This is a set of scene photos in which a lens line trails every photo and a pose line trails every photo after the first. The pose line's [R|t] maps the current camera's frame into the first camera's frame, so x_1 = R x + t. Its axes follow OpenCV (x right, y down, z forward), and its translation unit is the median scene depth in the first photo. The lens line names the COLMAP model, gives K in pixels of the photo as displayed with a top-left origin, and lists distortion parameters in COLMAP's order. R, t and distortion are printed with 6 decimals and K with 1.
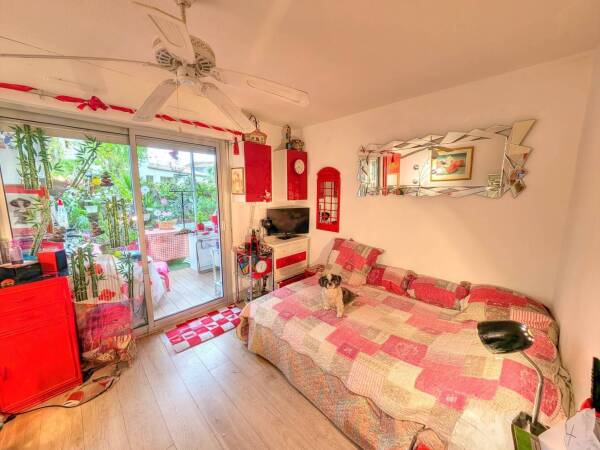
lens RADIAL K [[224.6, 0, 302.5], [0, 224.6, 224.7], [0, 0, 1]] dist [-0.001397, -0.000058]
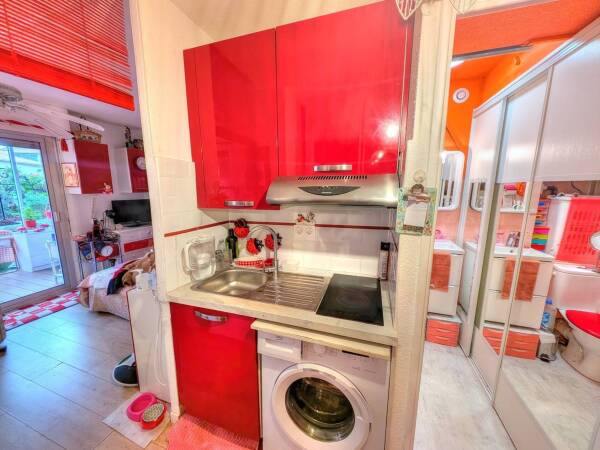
lens RADIAL K [[224.6, 0, 296.1], [0, 224.6, 225.0], [0, 0, 1]] dist [-0.001397, -0.000058]
pose [[0.905088, -0.068637, 0.419647, 0.213638], [0.057769, 0.997585, 0.038569, 0.065771], [-0.421281, -0.010666, 0.906867, -0.425599]]
